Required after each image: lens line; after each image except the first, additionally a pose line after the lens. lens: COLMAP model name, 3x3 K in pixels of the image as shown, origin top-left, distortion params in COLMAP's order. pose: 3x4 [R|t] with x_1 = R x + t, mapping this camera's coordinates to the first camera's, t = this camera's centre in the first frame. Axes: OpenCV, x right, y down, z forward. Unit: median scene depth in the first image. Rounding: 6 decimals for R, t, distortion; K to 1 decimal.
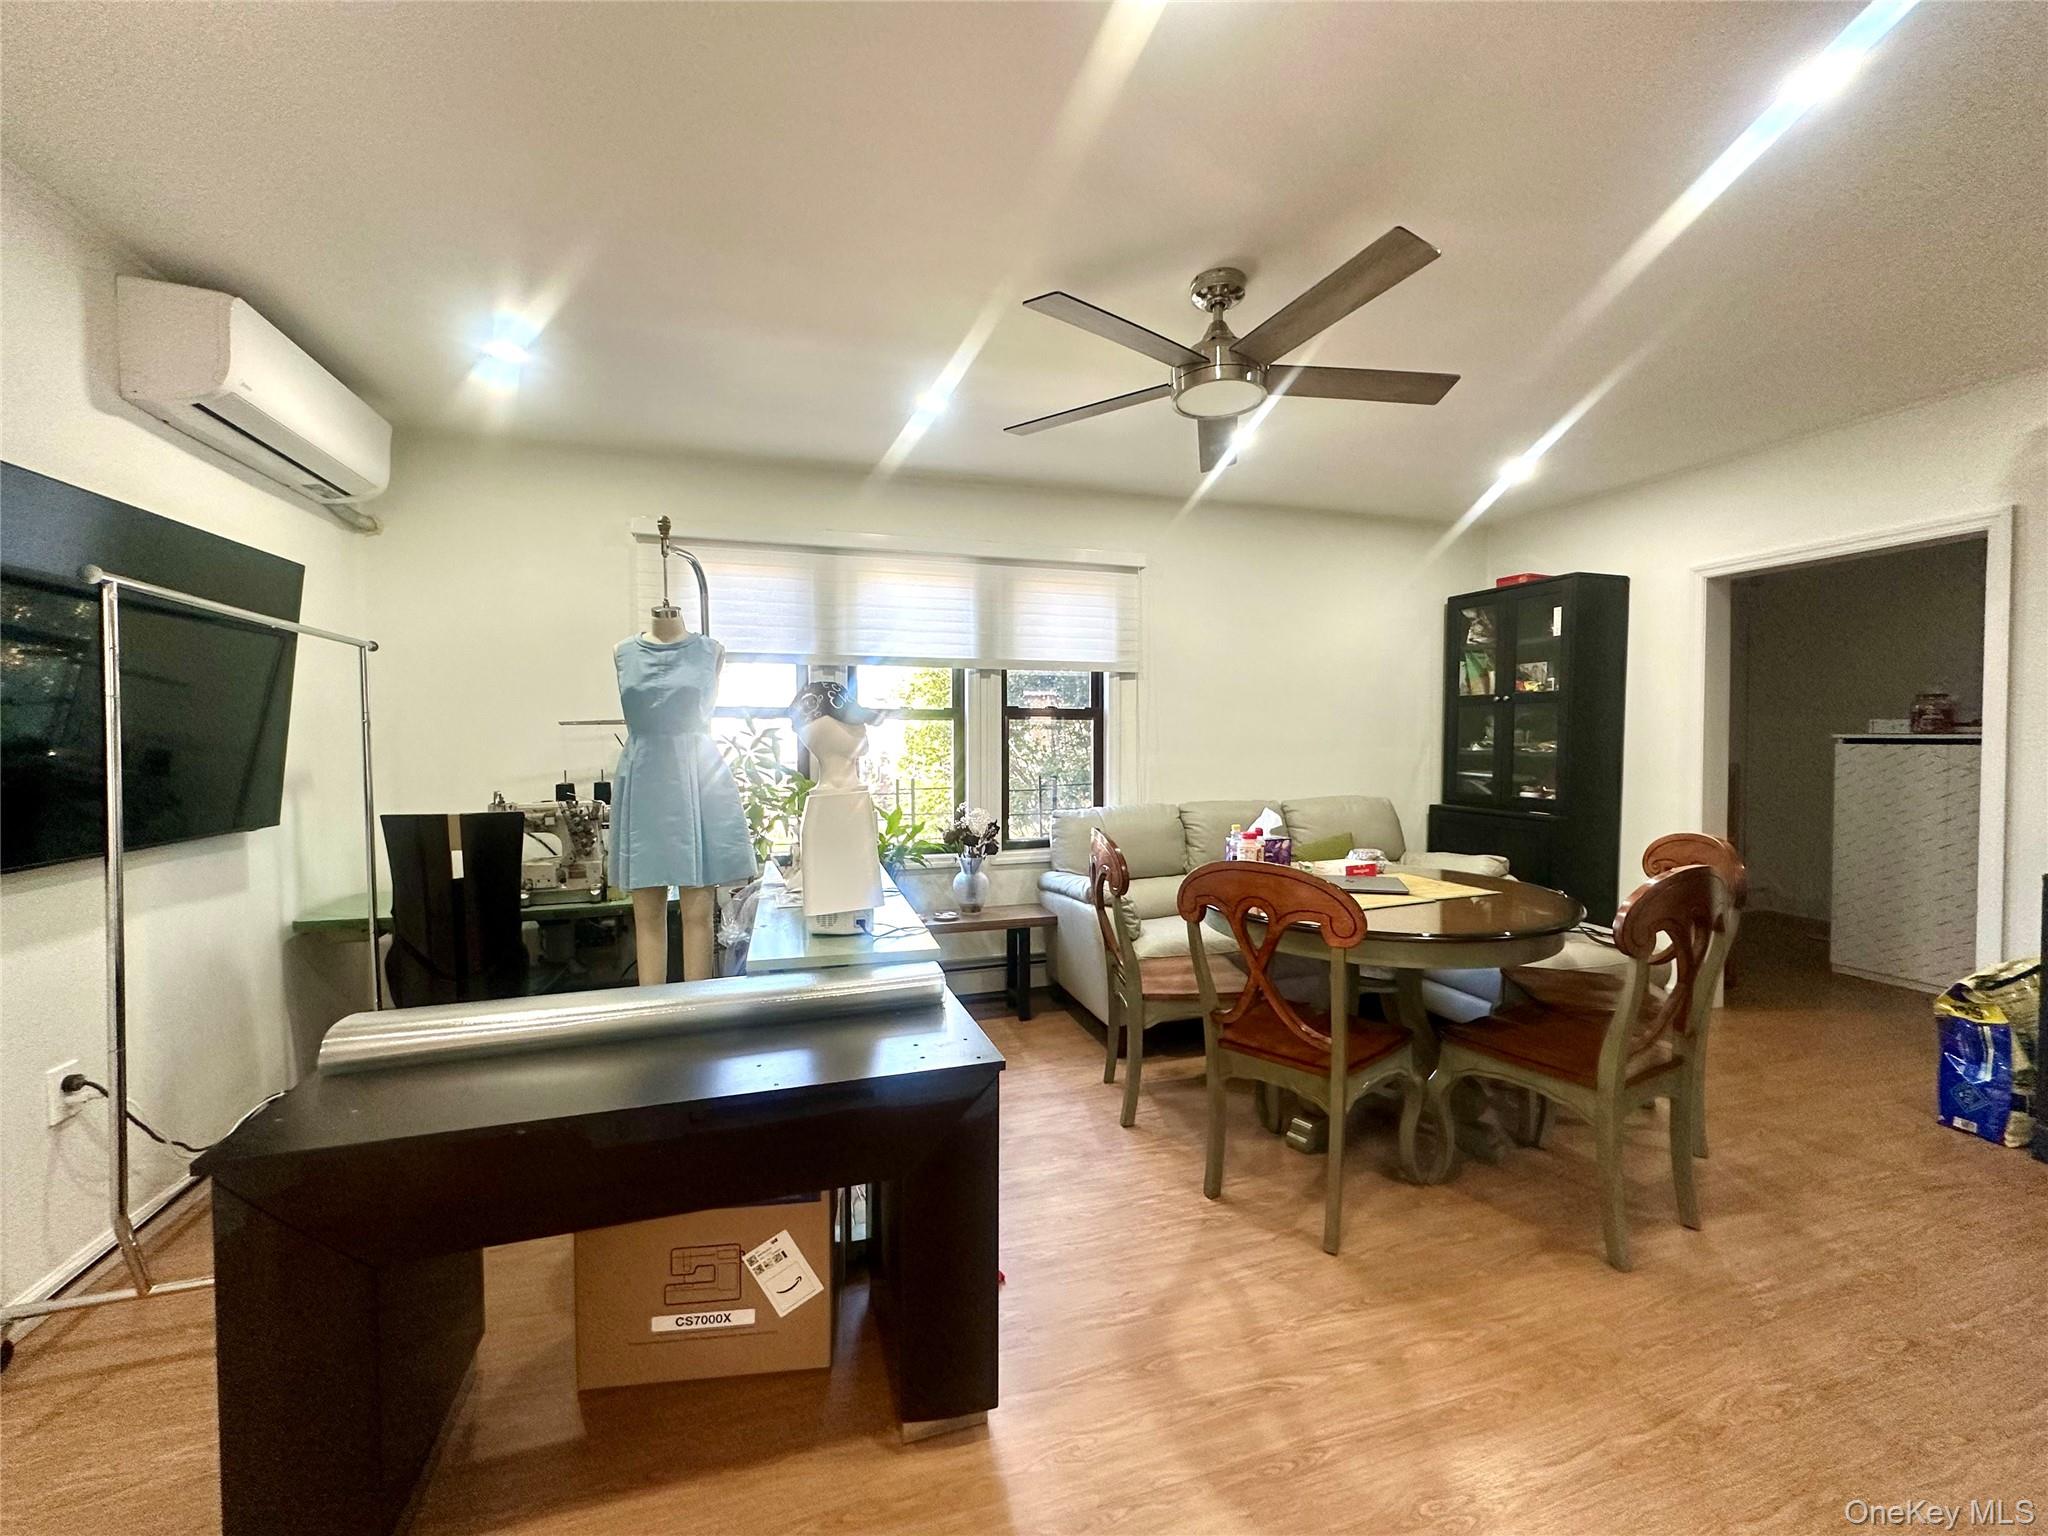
lens RADIAL K [[816.9, 0, 1022.6], [0, 816.9, 765.5], [0, 0, 1]] dist [0.002765, -0.000886]
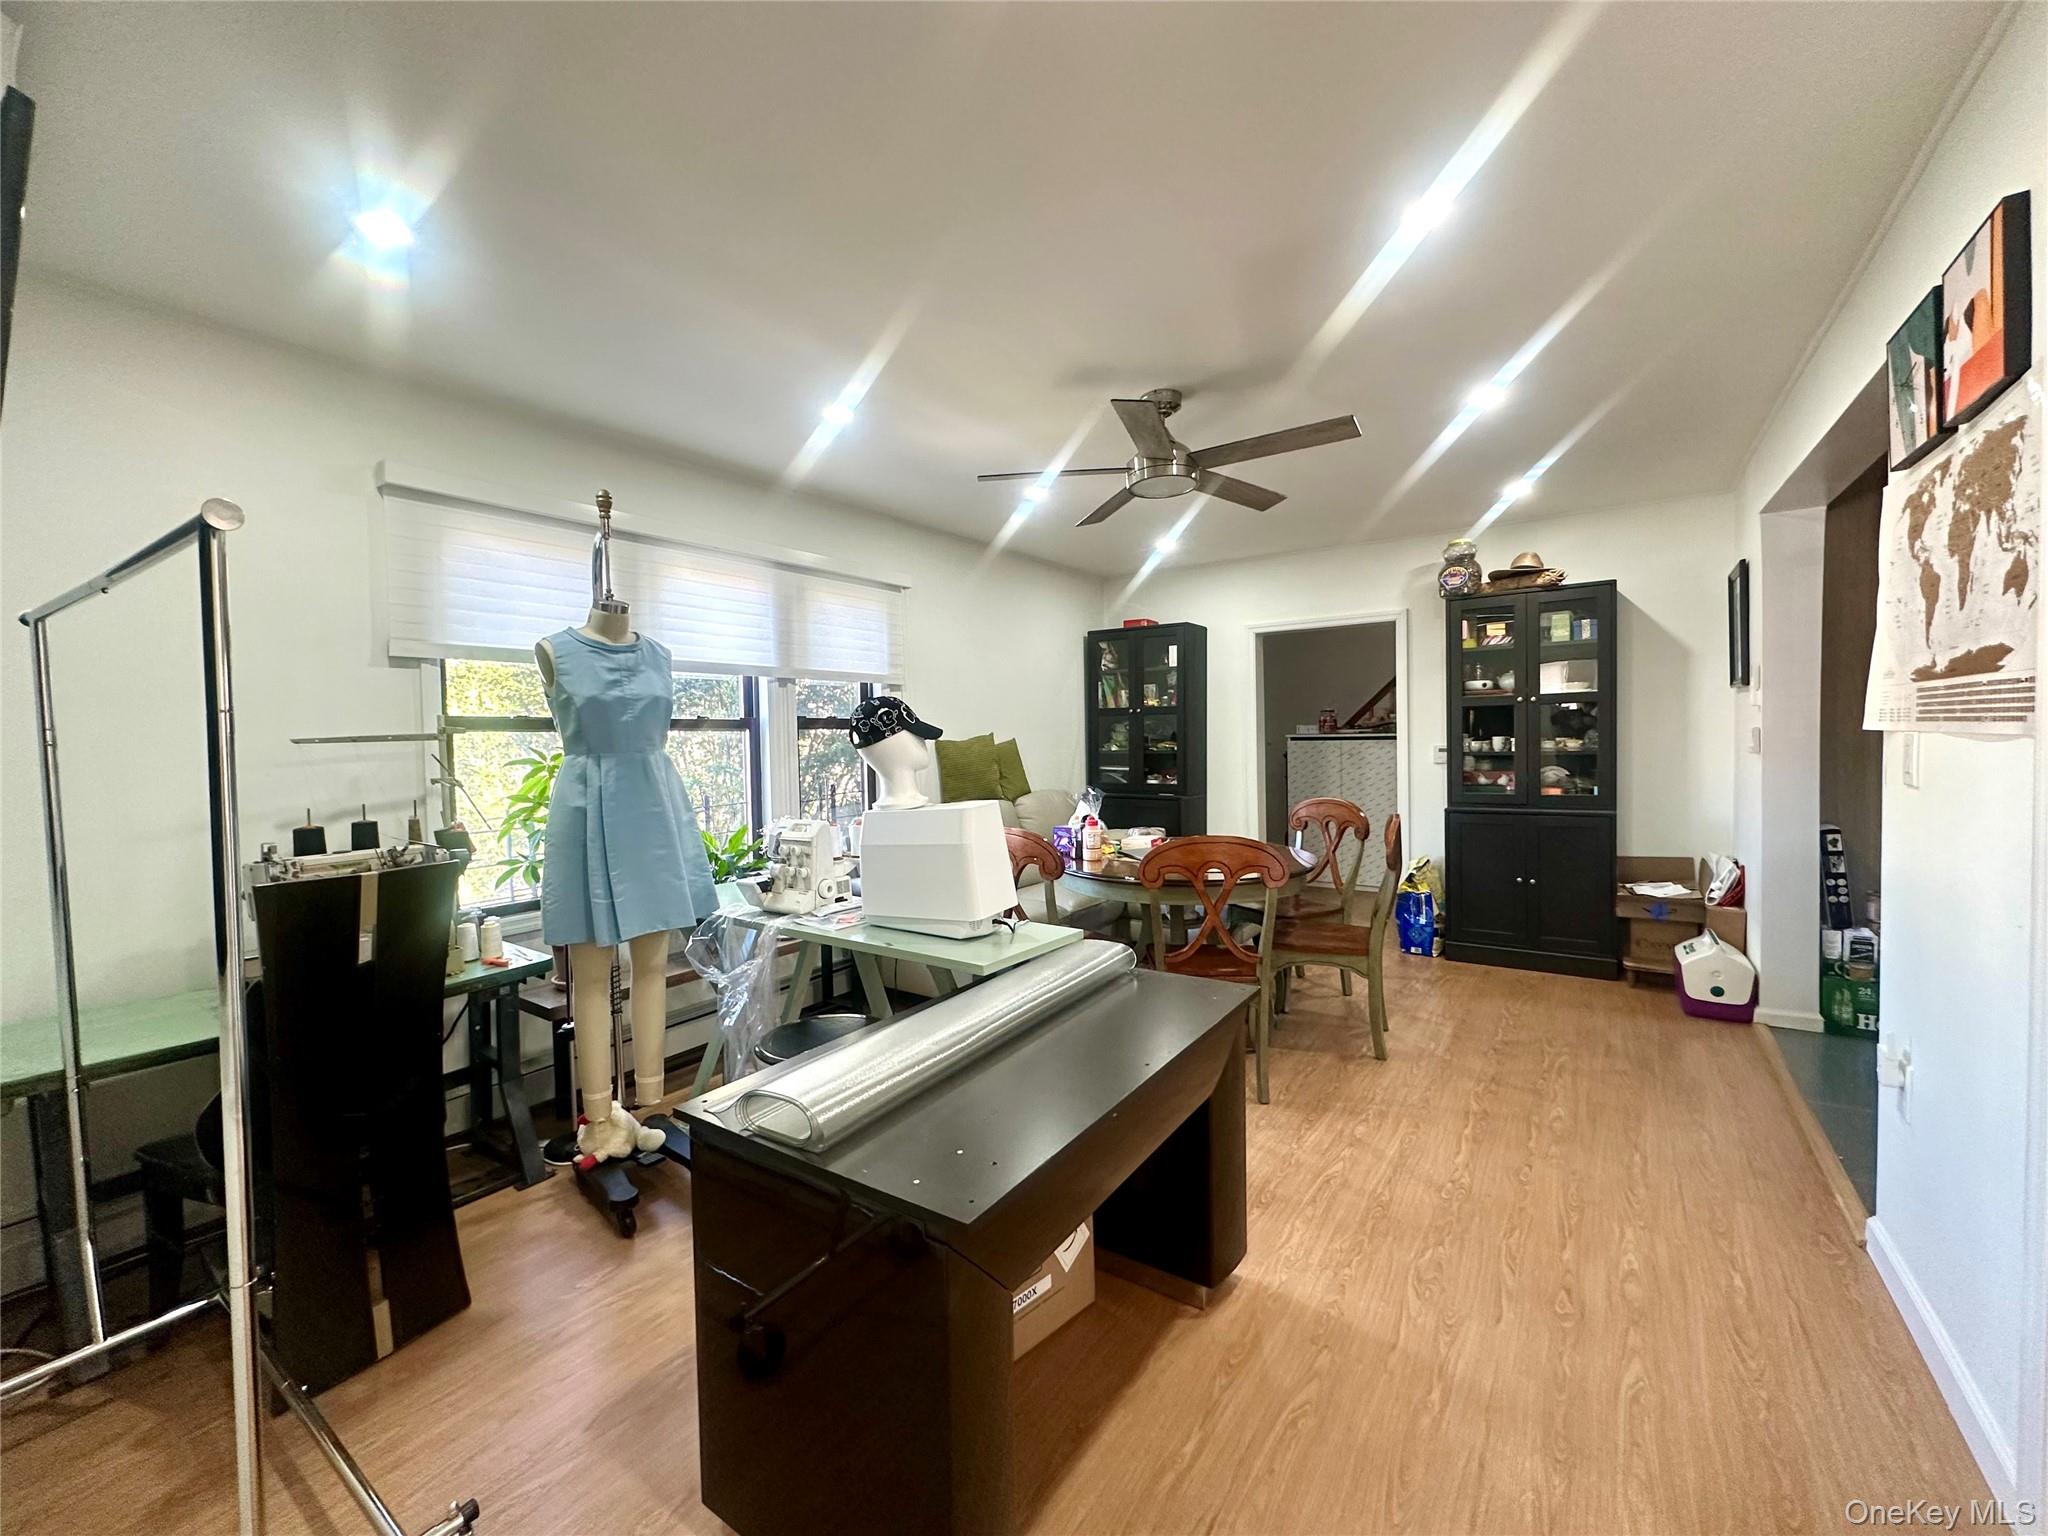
lens RADIAL K [[816.9, 0, 1028.4], [0, 816.9, 762.8], [0, 0, 1]] dist [0.002765, -0.000886]
pose [[0.791858, -0.032857, 0.609821, -0.432388], [0.037939, 0.999270, 0.004575, -0.011239], [-0.609526, 0.019513, 0.792526, 0.057757]]
